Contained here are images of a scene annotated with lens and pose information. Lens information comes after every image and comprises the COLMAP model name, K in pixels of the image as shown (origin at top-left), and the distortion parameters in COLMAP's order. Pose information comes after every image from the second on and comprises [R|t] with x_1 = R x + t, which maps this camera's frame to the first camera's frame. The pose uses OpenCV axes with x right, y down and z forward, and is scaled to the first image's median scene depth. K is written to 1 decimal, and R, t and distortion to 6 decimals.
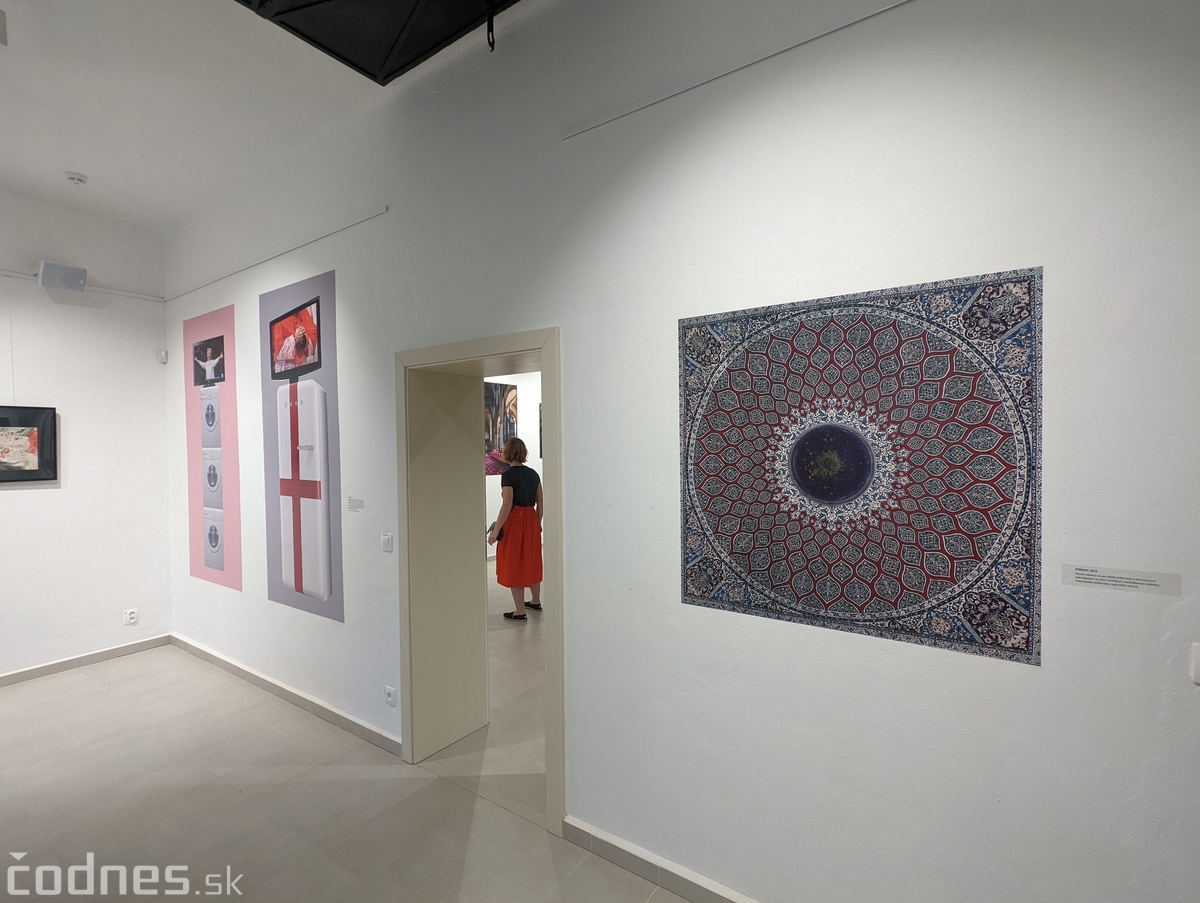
lens RADIAL K [[569.5, 0, 595.7], [0, 569.5, 454.2], [0, 0, 1]] dist [0.000126, -0.000382]
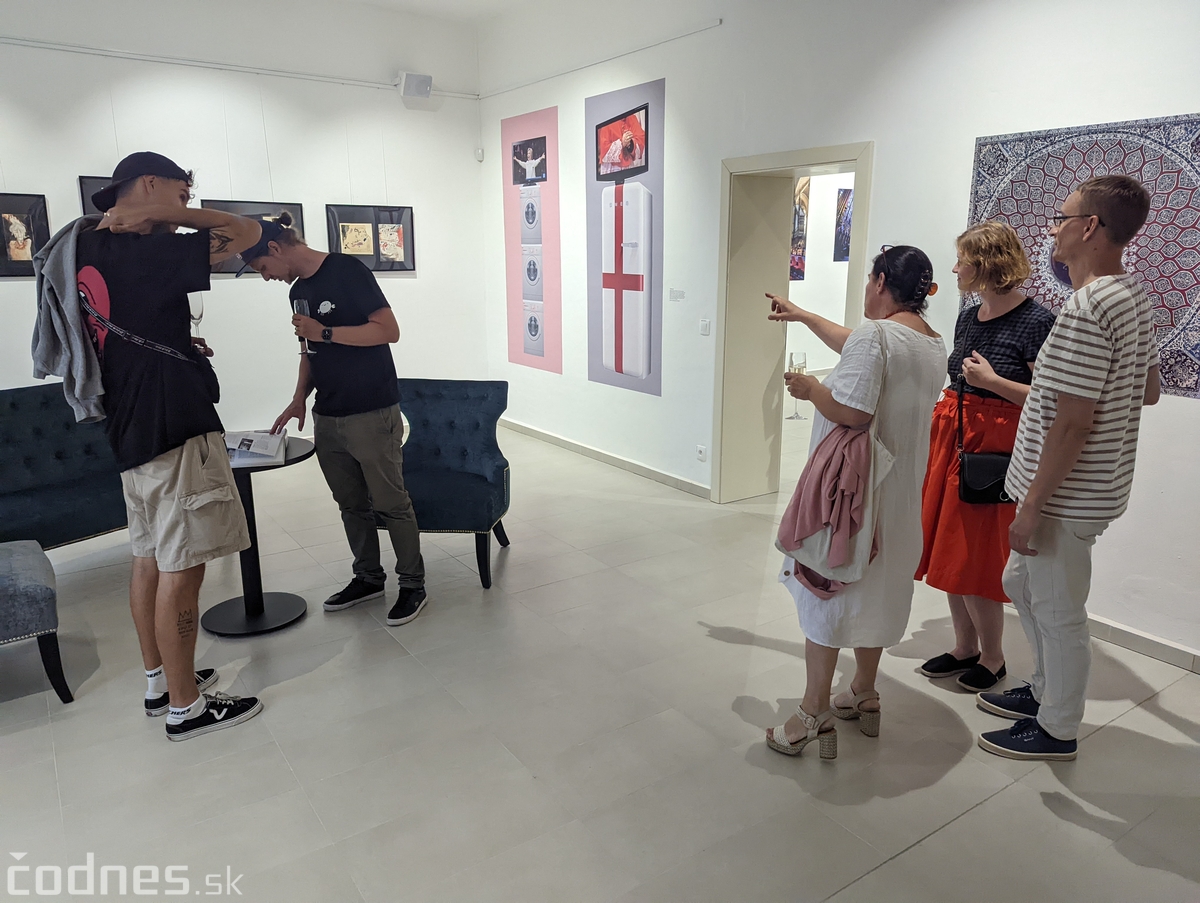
lens RADIAL K [[837.8, 0, 600.0], [0, 837.8, 451.5], [0, 0, 1]] dist [0.061510, -0.057654]
pose [[0.939521, 0.089028, -0.330717, 0.049895], [-0.013179, 0.974306, 0.224842, 0.024954], [0.342237, -0.206885, 0.916554, -1.155674]]
